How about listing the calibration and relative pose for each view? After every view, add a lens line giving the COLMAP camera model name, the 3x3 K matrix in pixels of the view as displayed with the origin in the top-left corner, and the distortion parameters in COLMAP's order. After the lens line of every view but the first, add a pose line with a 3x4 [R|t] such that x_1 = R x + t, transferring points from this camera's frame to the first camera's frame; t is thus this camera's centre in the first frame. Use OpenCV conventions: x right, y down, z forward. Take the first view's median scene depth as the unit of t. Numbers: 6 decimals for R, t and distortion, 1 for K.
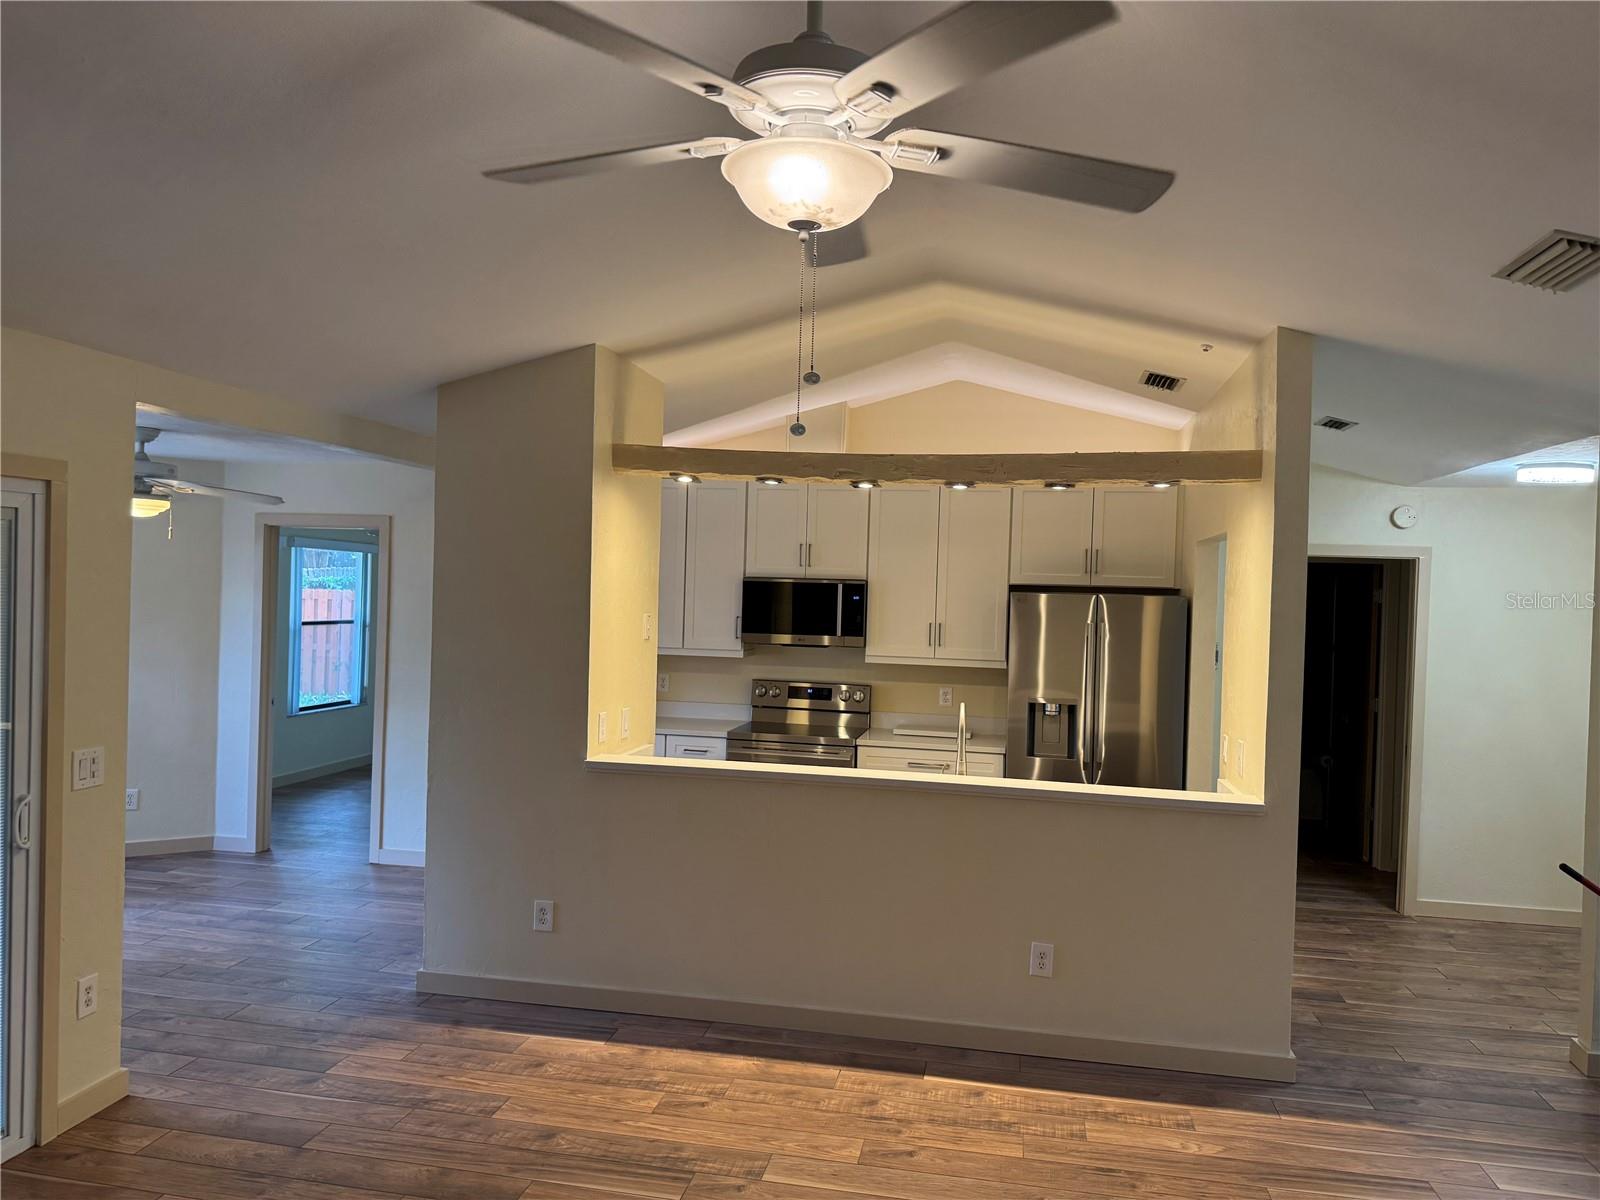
lens RADIAL K [[1138.9, 0, 797.1], [0, 1138.9, 597.6], [0, 0, 1]] dist [0.072258, -0.029297]
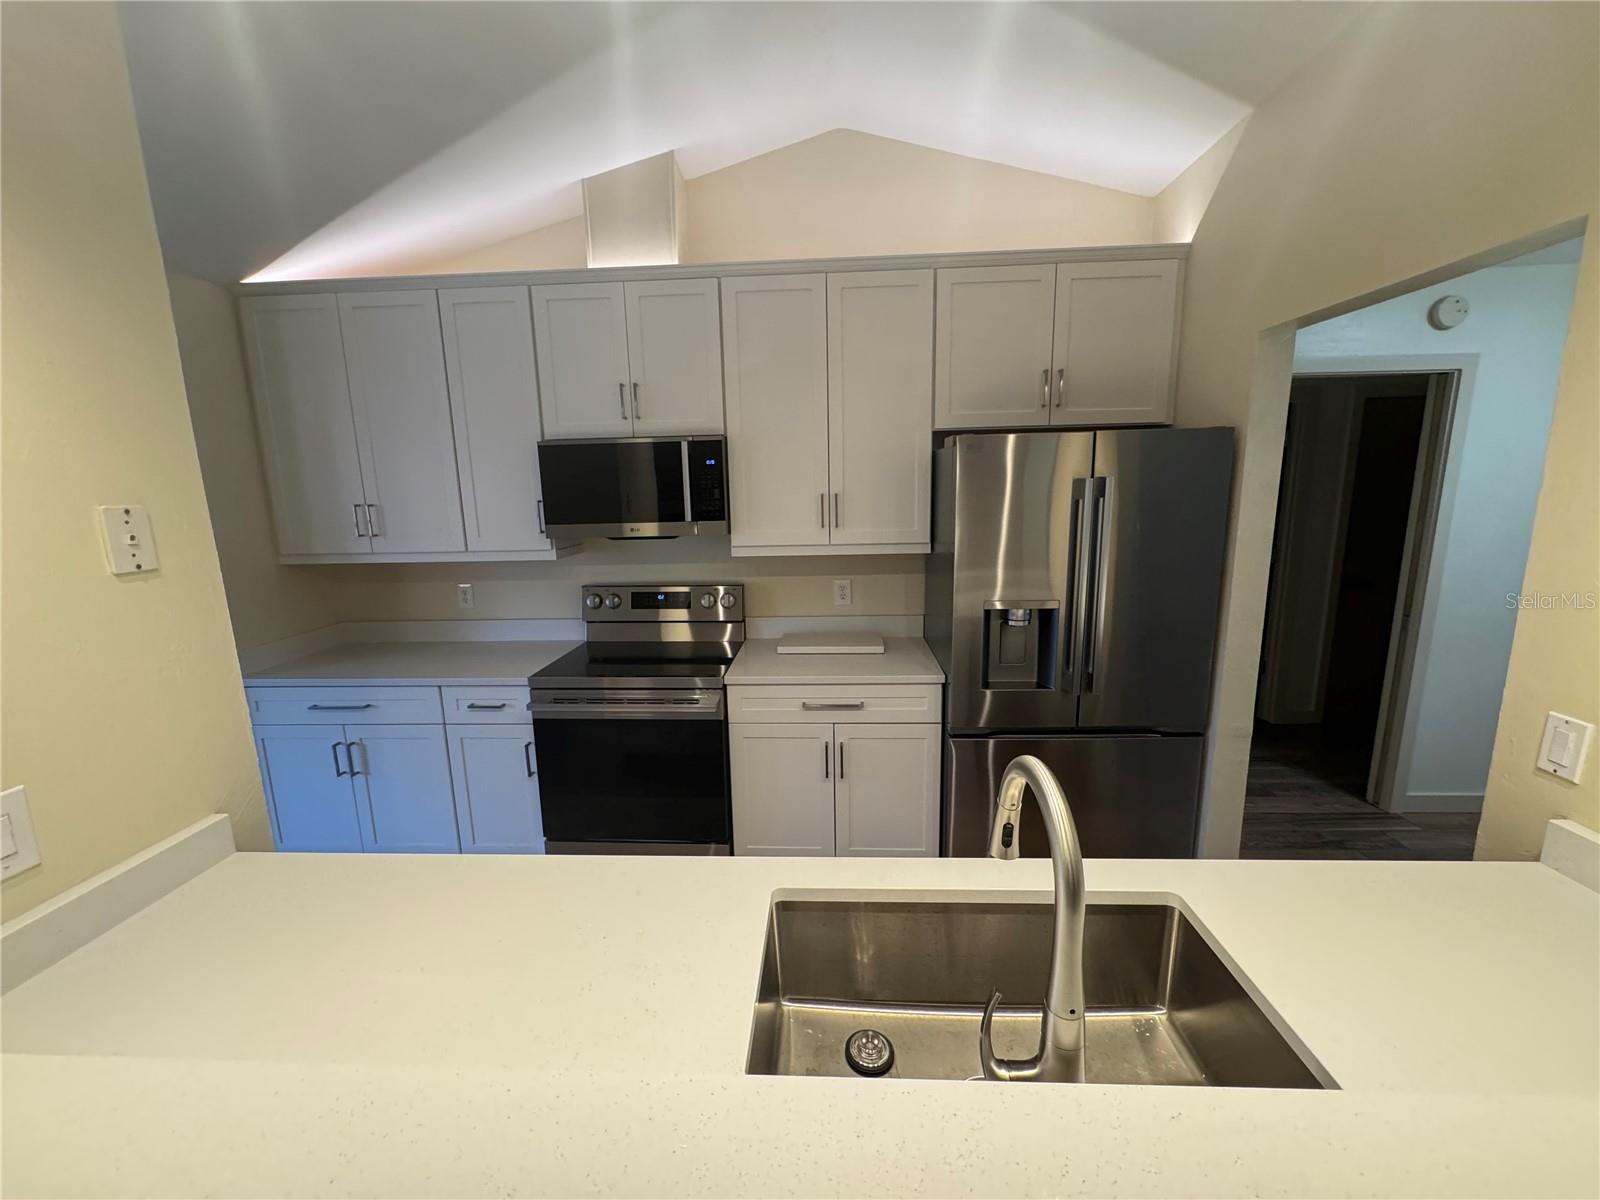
lens RADIAL K [[639.9, 0, 793.8], [0, 639.9, 598.9], [0, 0, 1]] dist [-0.000459, -0.000041]
pose [[0.990654, -0.074671, 0.114146, 0.051150], [0.052500, 0.981113, 0.186174, 0.011420], [-0.125892, -0.178442, 0.975864, 0.613435]]
